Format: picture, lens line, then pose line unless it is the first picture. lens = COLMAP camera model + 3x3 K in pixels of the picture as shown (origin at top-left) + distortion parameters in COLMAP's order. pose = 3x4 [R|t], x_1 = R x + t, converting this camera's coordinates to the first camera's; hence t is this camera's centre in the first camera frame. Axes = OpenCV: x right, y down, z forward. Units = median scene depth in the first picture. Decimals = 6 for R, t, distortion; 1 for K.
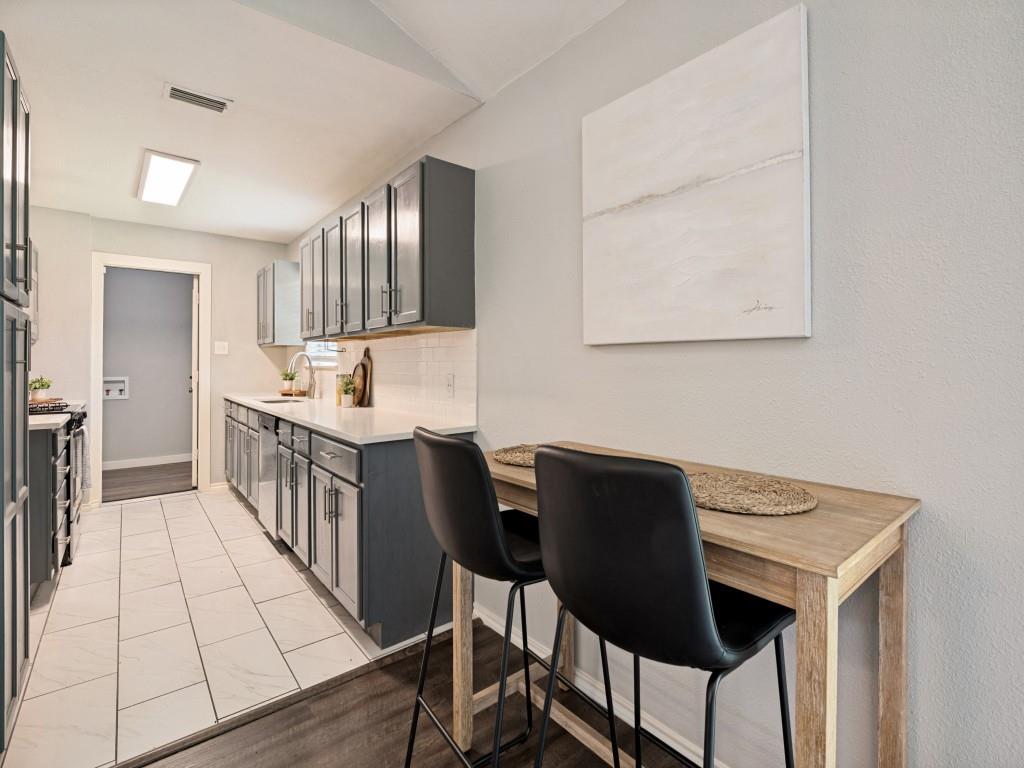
lens RADIAL K [[471.0, 0, 499.8], [0, 471.0, 359.8], [0, 0, 1]] dist [0.004343, -0.003698]
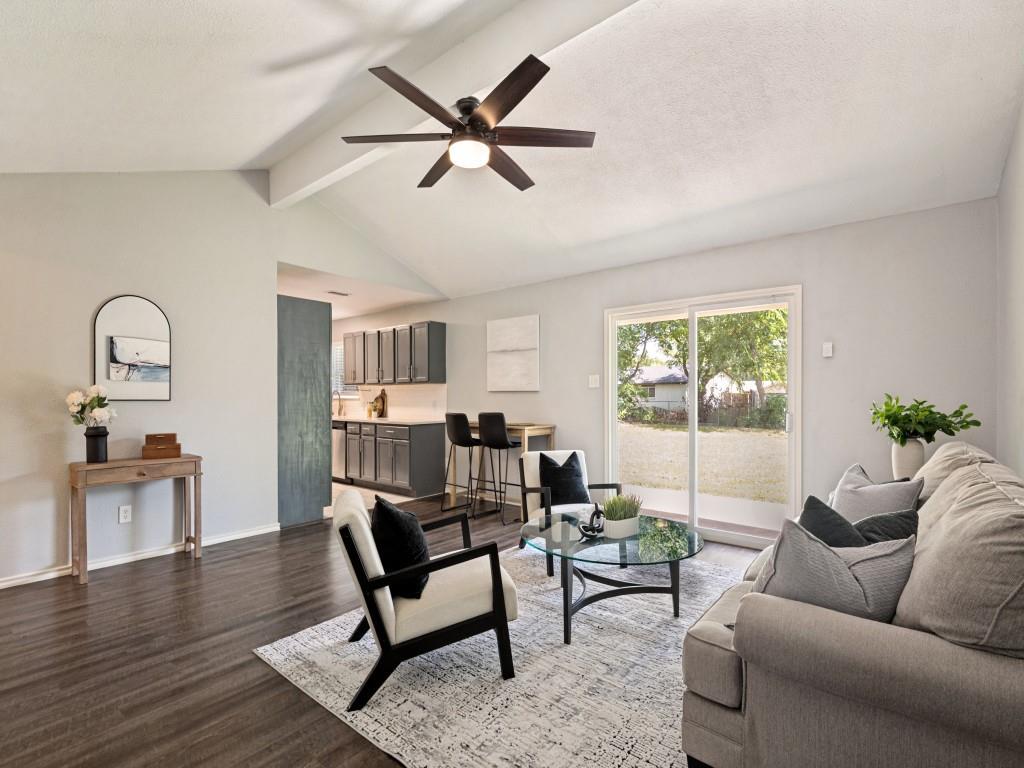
lens RADIAL K [[471.0, 0, 506.6], [0, 471.0, 391.4], [0, 0, 1]] dist [0.004343, -0.003698]
pose [[0.975498, 0.003344, 0.219983, -0.160952], [-0.003473, 0.999994, 0.000198, -0.013465], [-0.219981, -0.000957, 0.975504, -0.870502]]
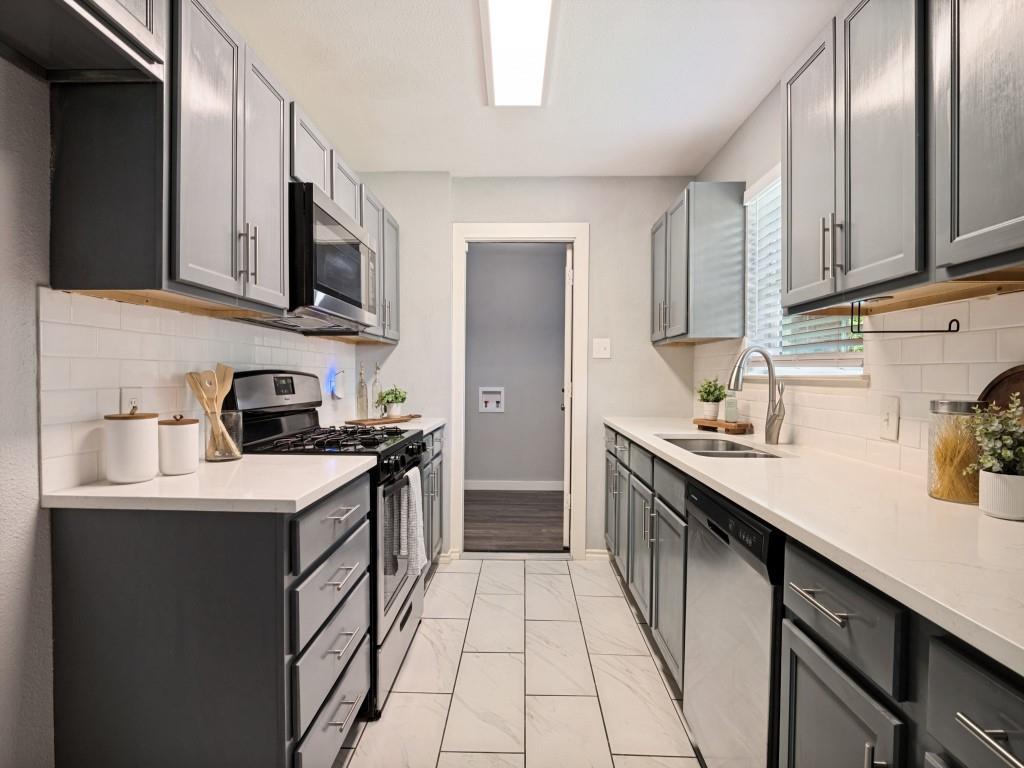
lens RADIAL K [[471.0, 0, 509.5], [0, 471.0, 382.7], [0, 0, 1]] dist [0.004343, -0.003698]
pose [[0.765674, 0.017062, -0.643003, -0.281727], [-0.002919, 0.999730, 0.023051, 0.009500], [0.643223, -0.015773, 0.765517, 0.439252]]
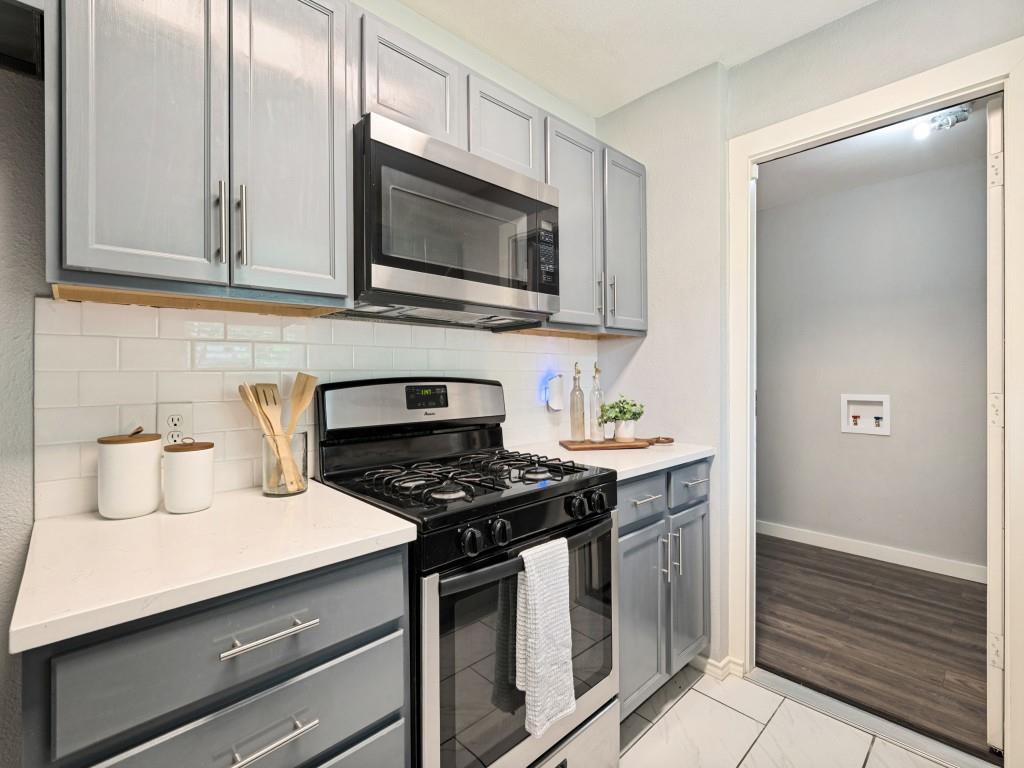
lens RADIAL K [[471.0, 0, 508.1], [0, 471.0, 374.3], [0, 0, 1]] dist [0.004343, -0.003698]
pose [[0.091383, -0.000443, -0.995816, -0.375379], [0.015188, 0.999884, 0.000949, 0.006834], [0.995700, -0.015211, 0.091379, 0.675180]]
